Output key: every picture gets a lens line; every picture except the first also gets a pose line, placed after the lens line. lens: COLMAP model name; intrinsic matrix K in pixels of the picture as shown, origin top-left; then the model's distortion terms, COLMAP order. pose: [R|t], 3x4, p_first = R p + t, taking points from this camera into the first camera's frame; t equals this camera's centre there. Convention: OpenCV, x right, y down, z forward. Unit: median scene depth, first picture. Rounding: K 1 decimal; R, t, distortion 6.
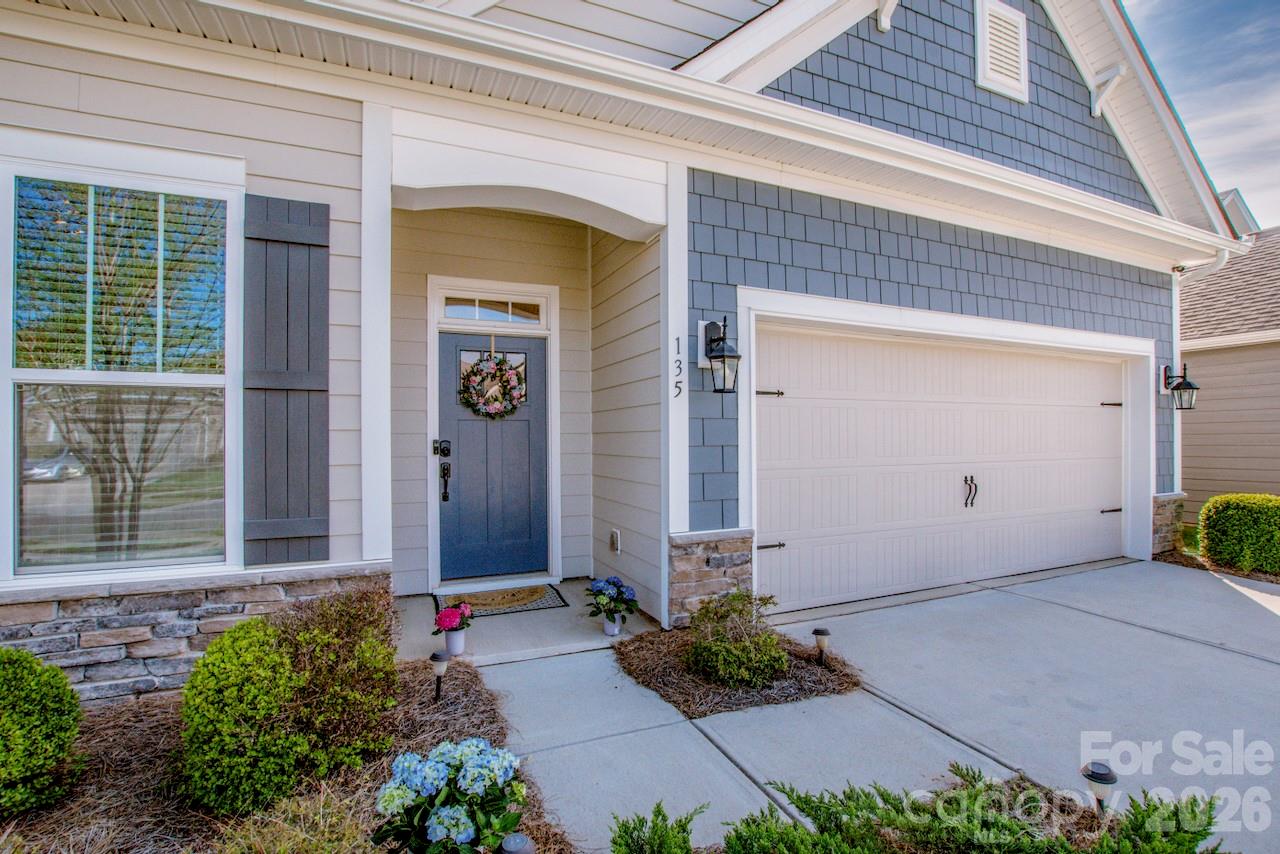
lens RADIAL K [[607.1, 0, 657.8], [0, 607.1, 438.6], [0, 0, 1]] dist [-0.032715, 0.000014]
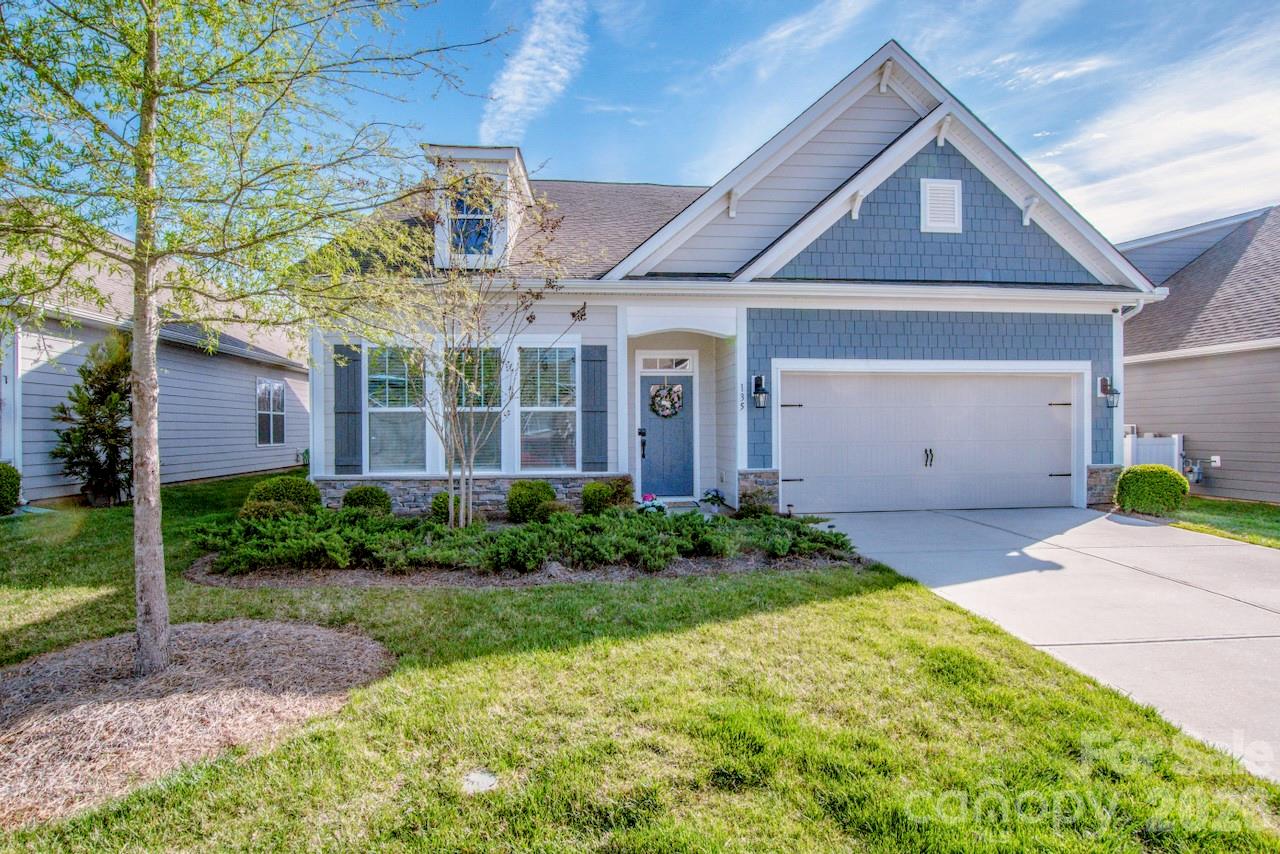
lens RADIAL K [[709.0, 0, 640.0], [0, 709.0, 427.0], [0, 0, 1]] dist [-0.021737, -0.001354]
pose [[0.950035, -0.001226, -0.312140, 0.487083], [0.001865, 0.999997, 0.001746, -0.008499], [0.312137, -0.002241, 0.950034, -1.615920]]
